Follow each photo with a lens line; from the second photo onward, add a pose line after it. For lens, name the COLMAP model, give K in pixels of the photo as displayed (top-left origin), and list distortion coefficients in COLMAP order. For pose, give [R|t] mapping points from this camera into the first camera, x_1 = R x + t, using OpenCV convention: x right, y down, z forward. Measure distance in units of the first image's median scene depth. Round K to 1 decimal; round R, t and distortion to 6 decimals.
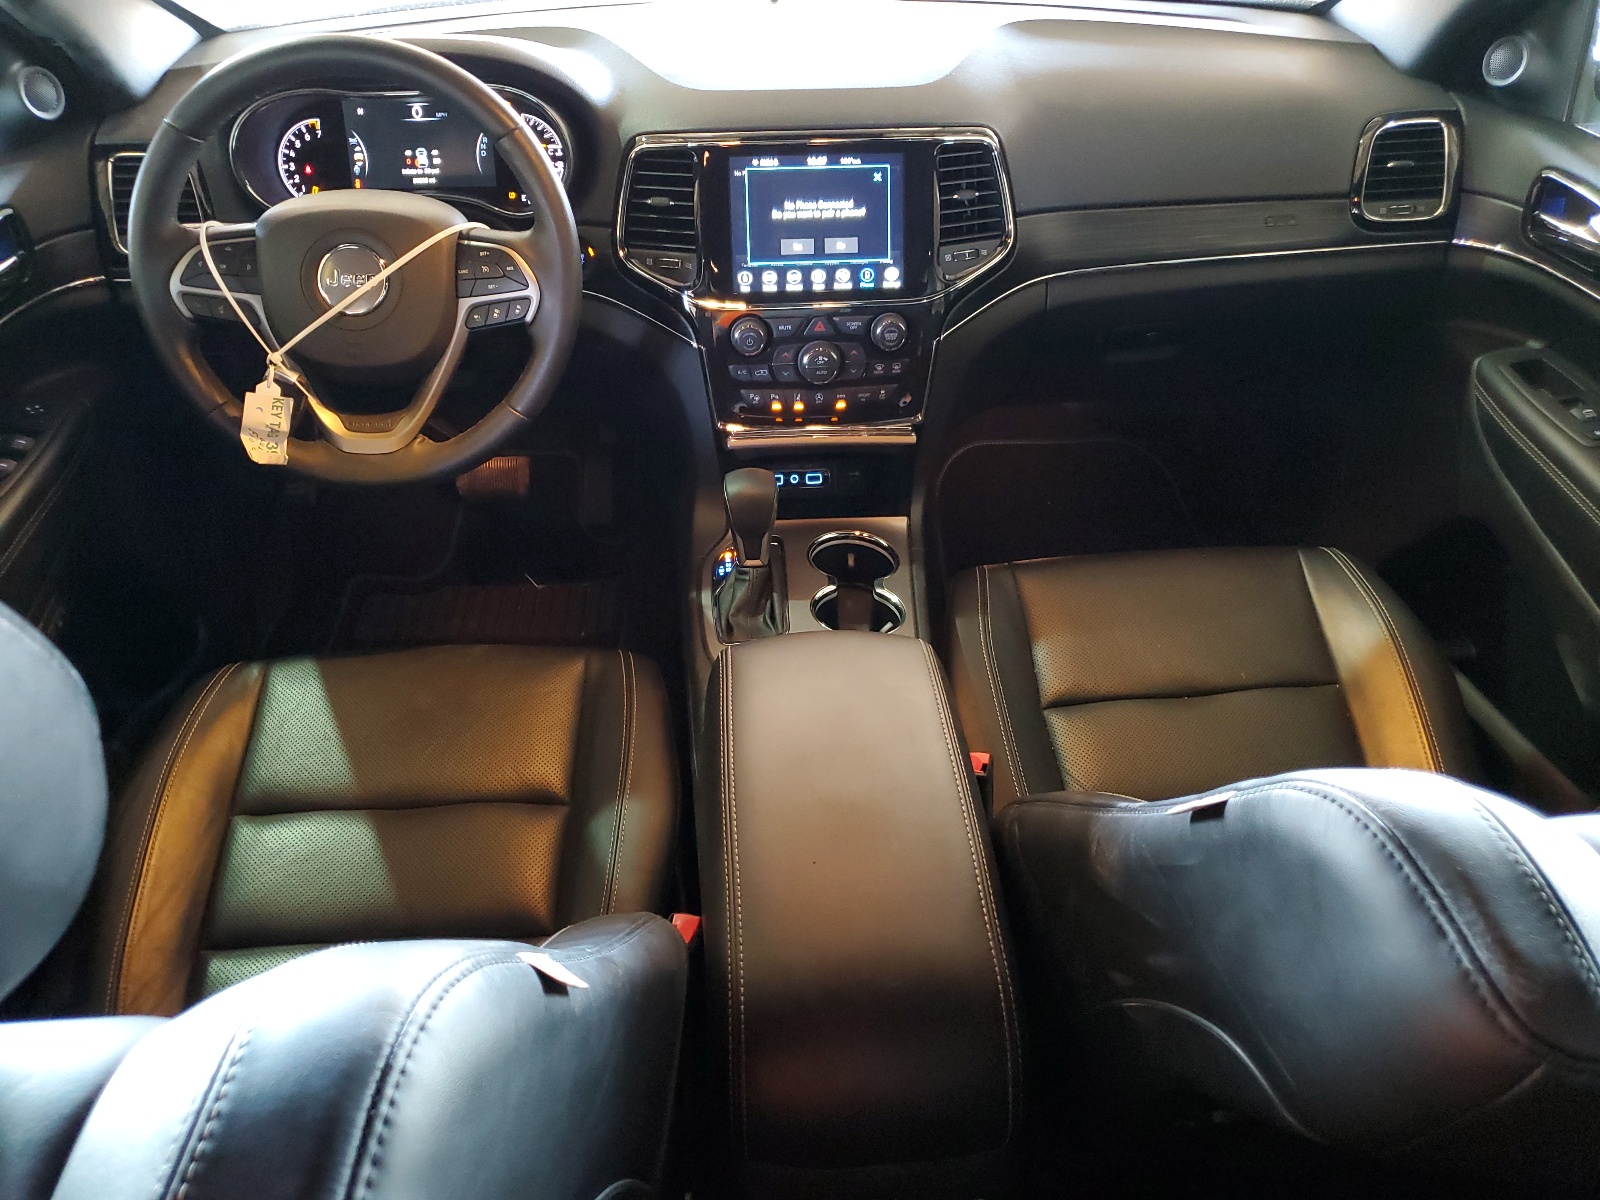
lens RADIAL K [[1222.4, 0, 797.6], [0, 1222.4, 599.3], [0, 0, 1]] dist [-0.014543, -0.001333]
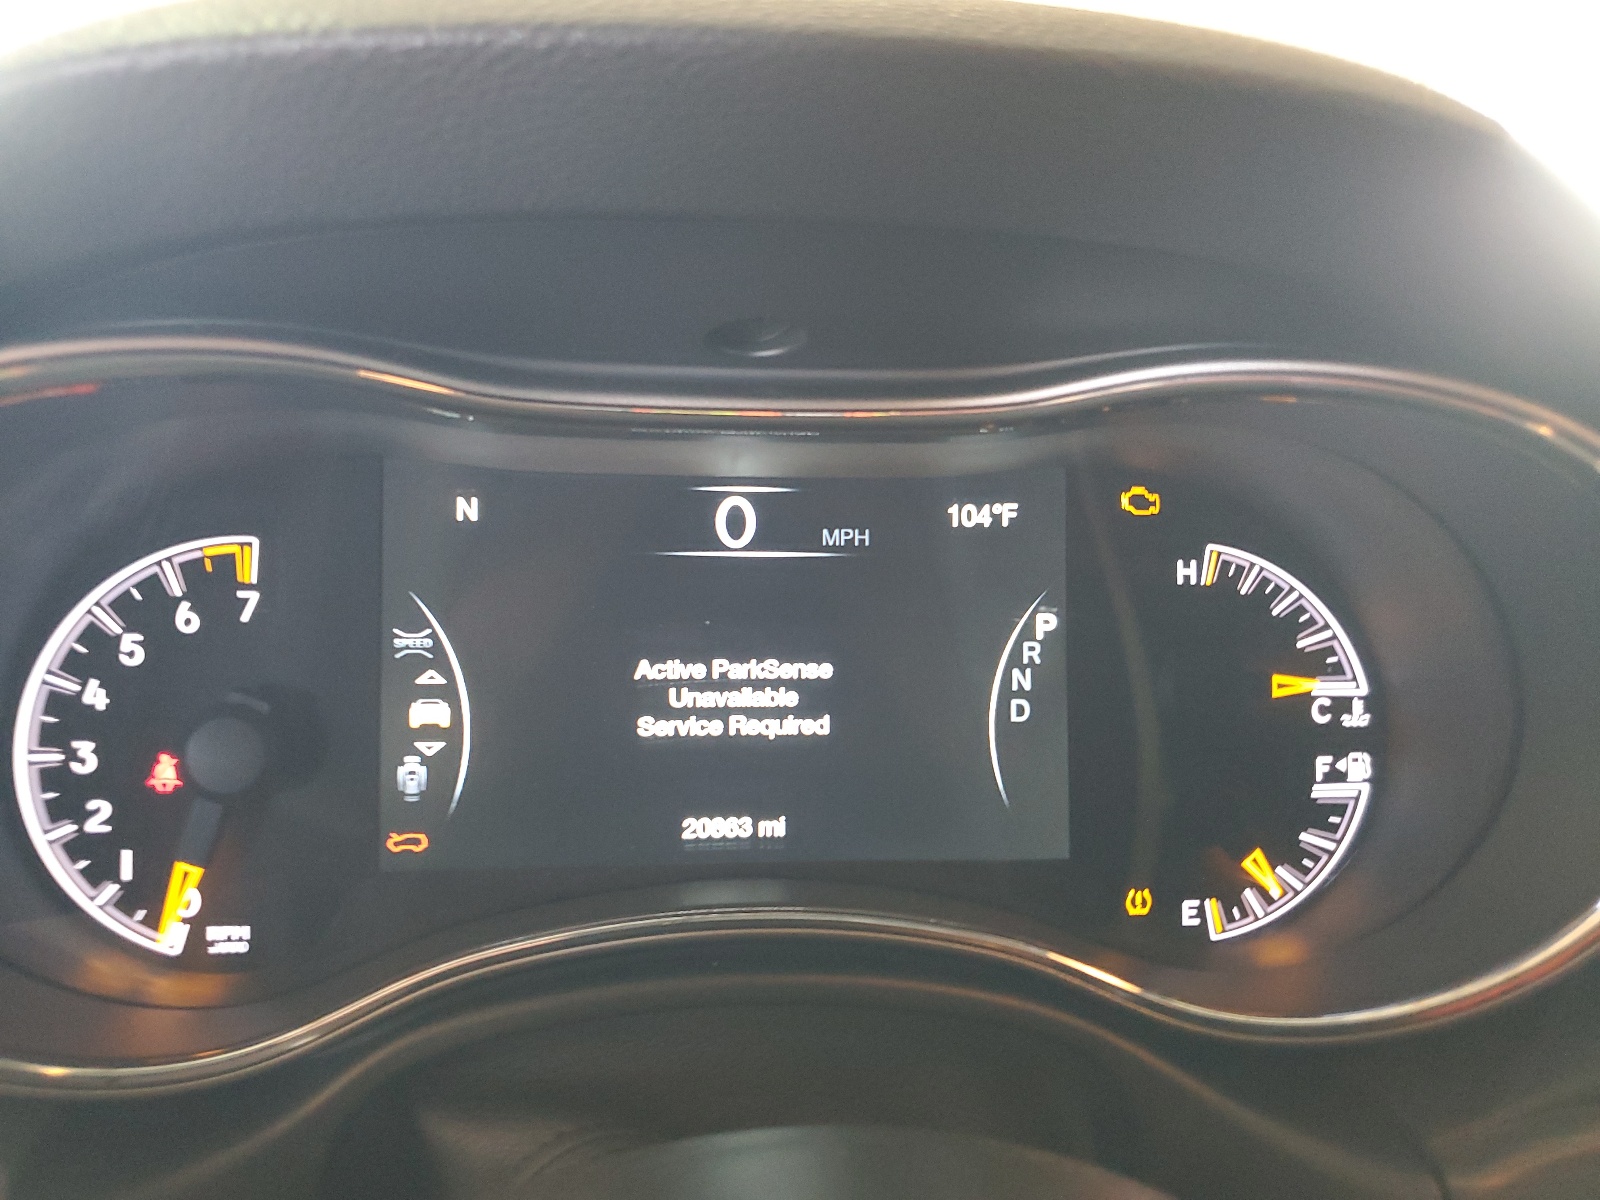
lens RADIAL K [[1222.4, 0, 800.6], [0, 1222.4, 600.0], [0, 0, 1]] dist [-0.014543, -0.001333]
pose [[0.998546, 0.024400, 0.048061, -0.309756], [-0.006219, 0.937868, -0.346936, -0.312105], [-0.053540, 0.346133, 0.936657, 0.801169]]
